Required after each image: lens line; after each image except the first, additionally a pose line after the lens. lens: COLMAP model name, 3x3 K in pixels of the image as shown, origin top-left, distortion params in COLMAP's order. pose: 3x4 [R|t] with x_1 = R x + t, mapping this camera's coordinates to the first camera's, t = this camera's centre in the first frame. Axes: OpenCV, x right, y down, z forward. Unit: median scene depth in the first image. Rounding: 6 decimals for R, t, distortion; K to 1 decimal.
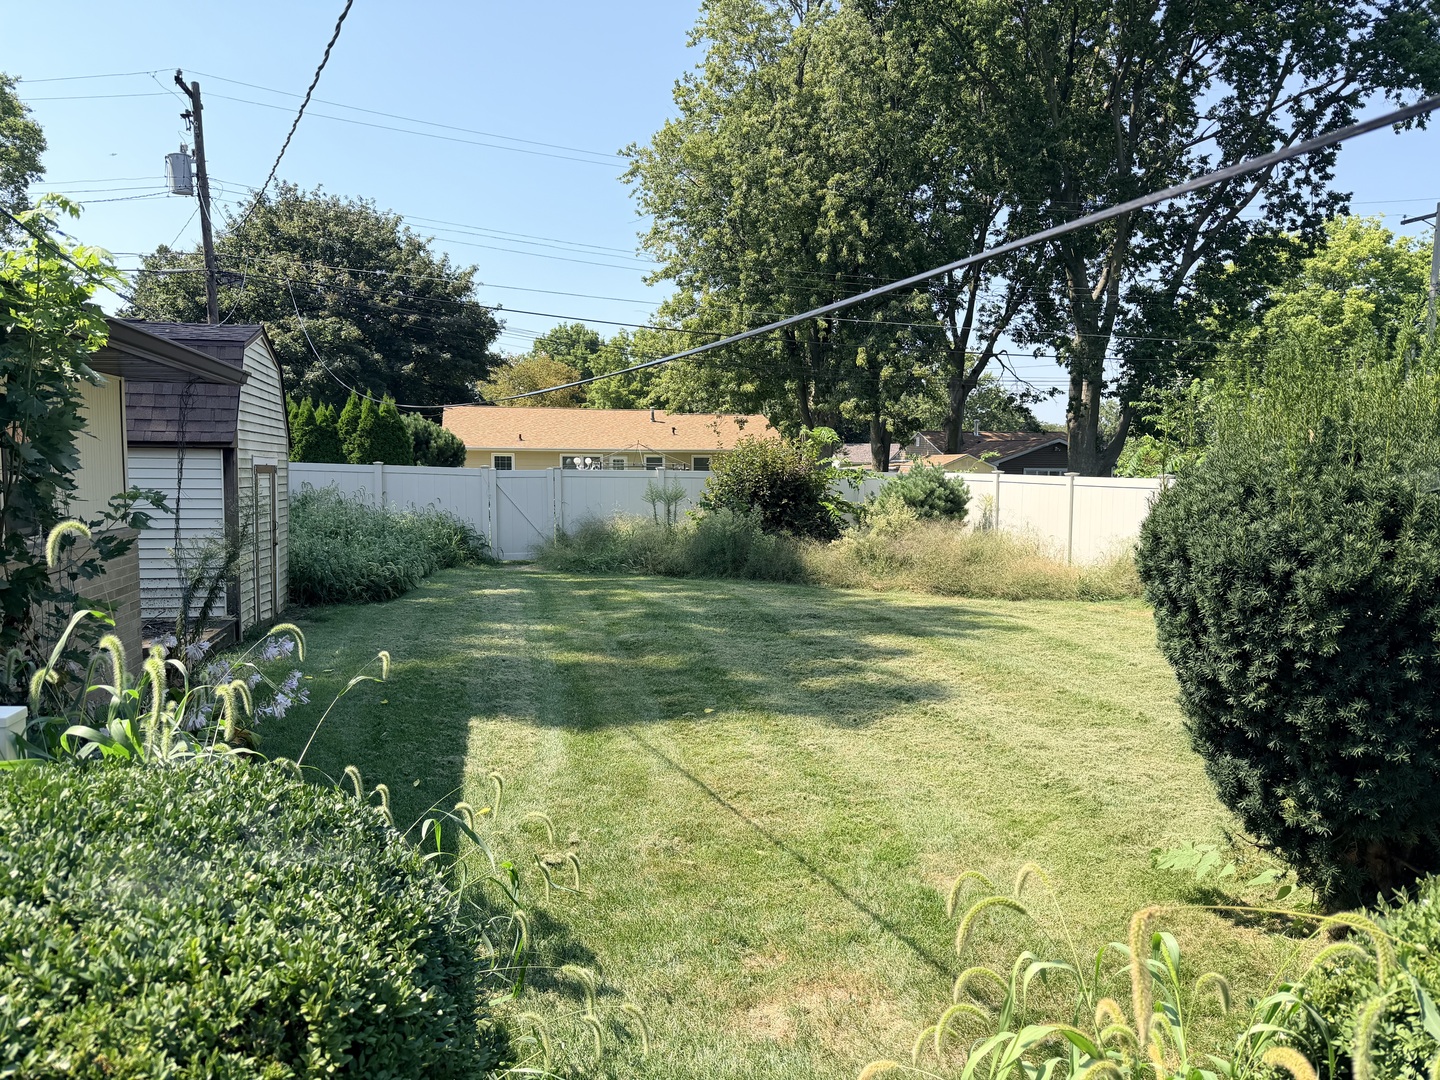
lens RADIAL K [[1026.1, 0, 720.0], [0, 1026.1, 540.0], [0, 0, 1]] dist [0.001523, -0.002324]
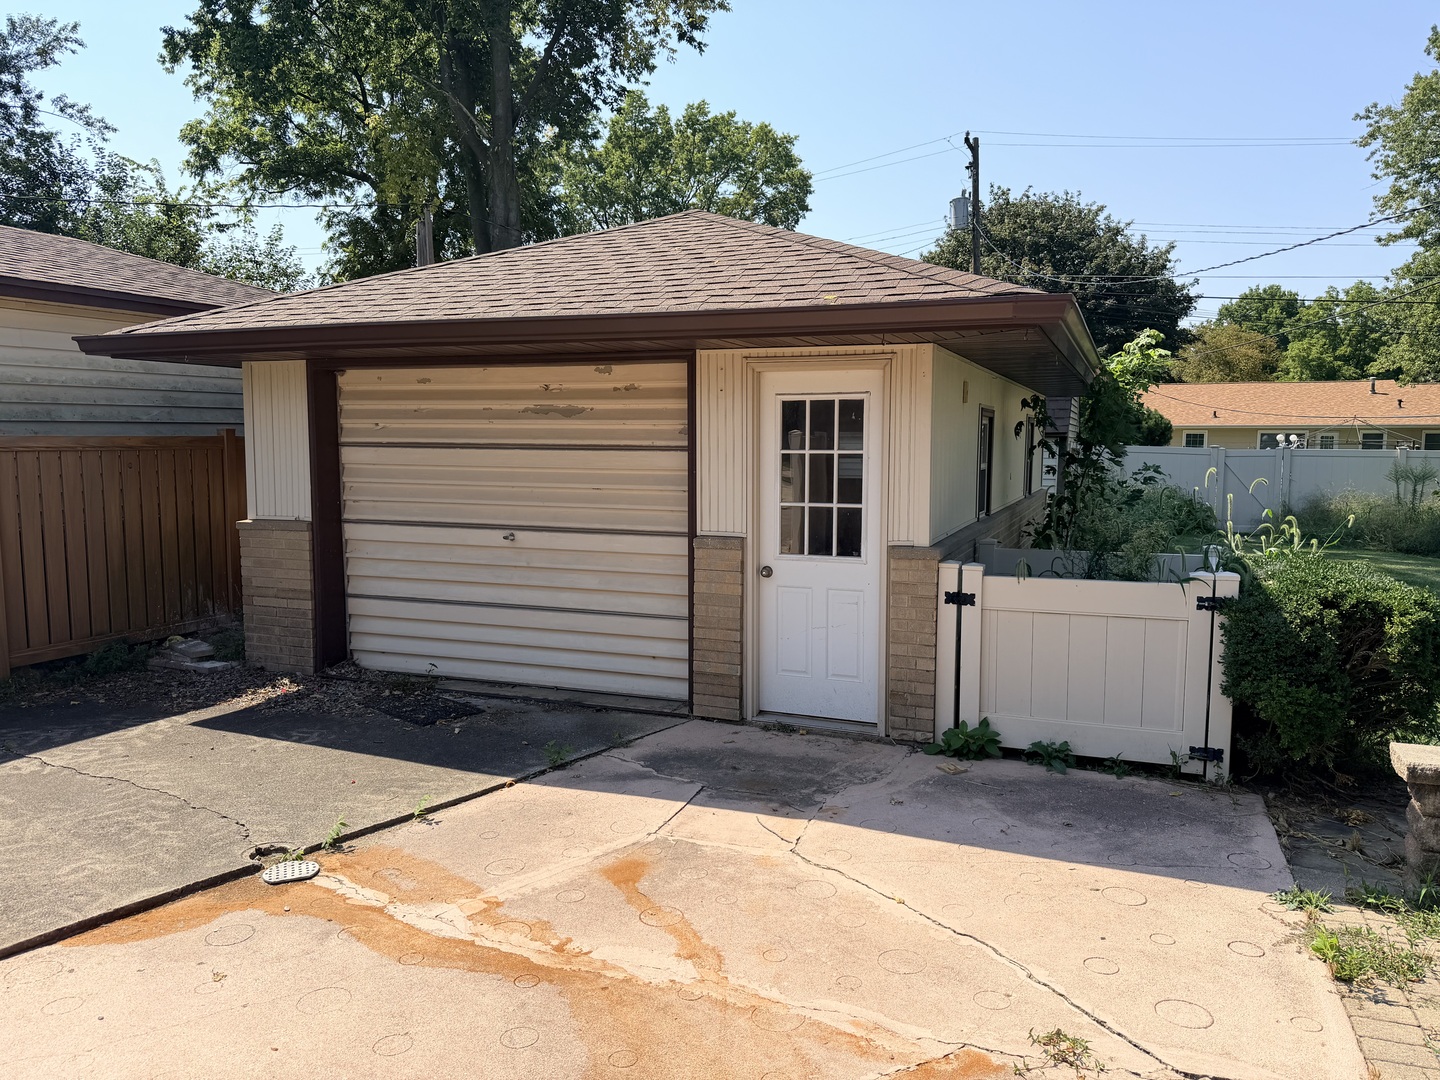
lens RADIAL K [[1055.2, 0, 723.1], [0, 1055.2, 508.8], [0, 0, 1]] dist [0.049703, -0.065997]
pose [[0.826281, 0.028758, -0.562523, -0.012509], [-0.034940, 0.999389, -0.000230, 0.006174], [0.562173, 0.019845, 0.826781, -0.102521]]
